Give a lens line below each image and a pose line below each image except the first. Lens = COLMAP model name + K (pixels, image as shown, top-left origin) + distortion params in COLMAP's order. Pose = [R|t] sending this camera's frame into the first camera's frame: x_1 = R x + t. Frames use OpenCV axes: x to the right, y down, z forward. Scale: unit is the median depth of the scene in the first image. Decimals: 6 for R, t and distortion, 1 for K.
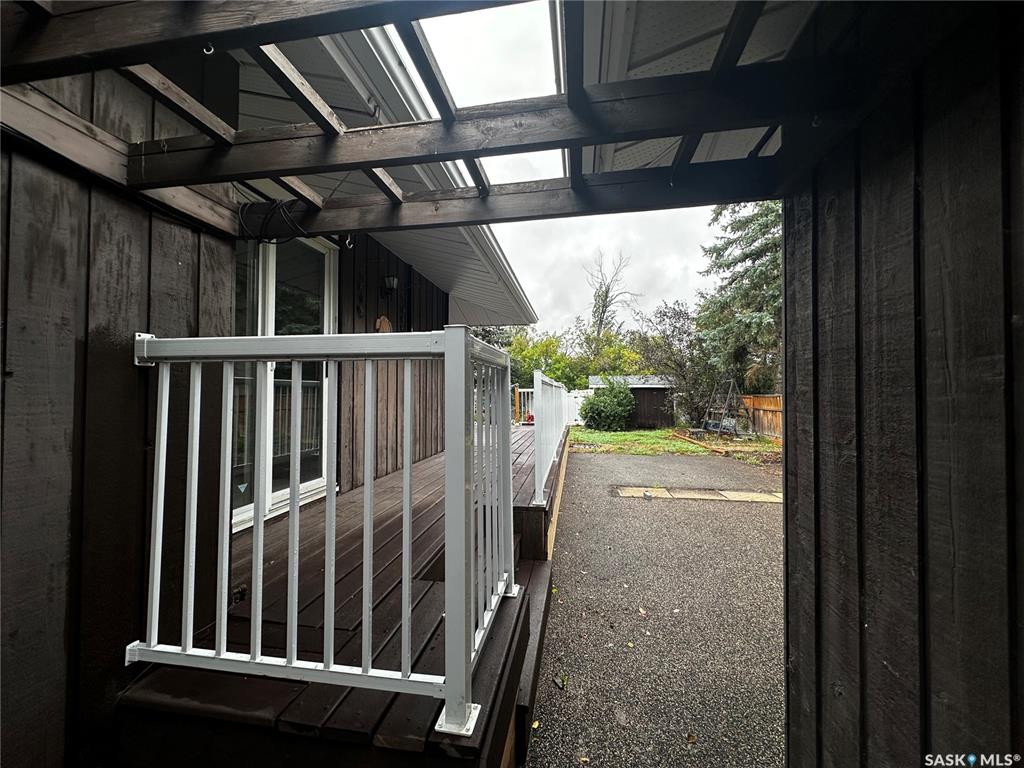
lens RADIAL K [[408.9, 0, 512.0], [0, 408.9, 384.0], [0, 0, 1]] dist [-0.002428, 0.000818]
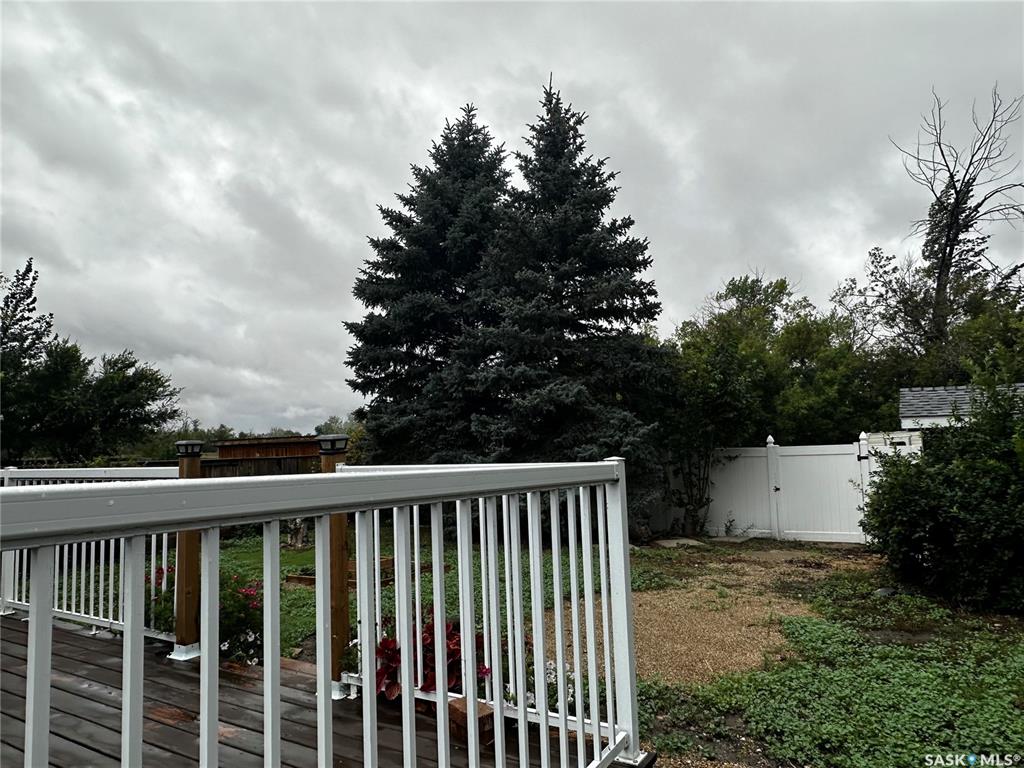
lens RADIAL K [[646.3, 0, 512.0], [0, 646.3, 384.0], [0, 0, 1]] dist [0.060645, 0.000486]
pose [[0.924890, -0.060705, -0.375359, 0.062973], [0.037254, 0.996891, -0.069427, 0.000355], [0.378406, 0.050229, 0.924276, 0.253607]]
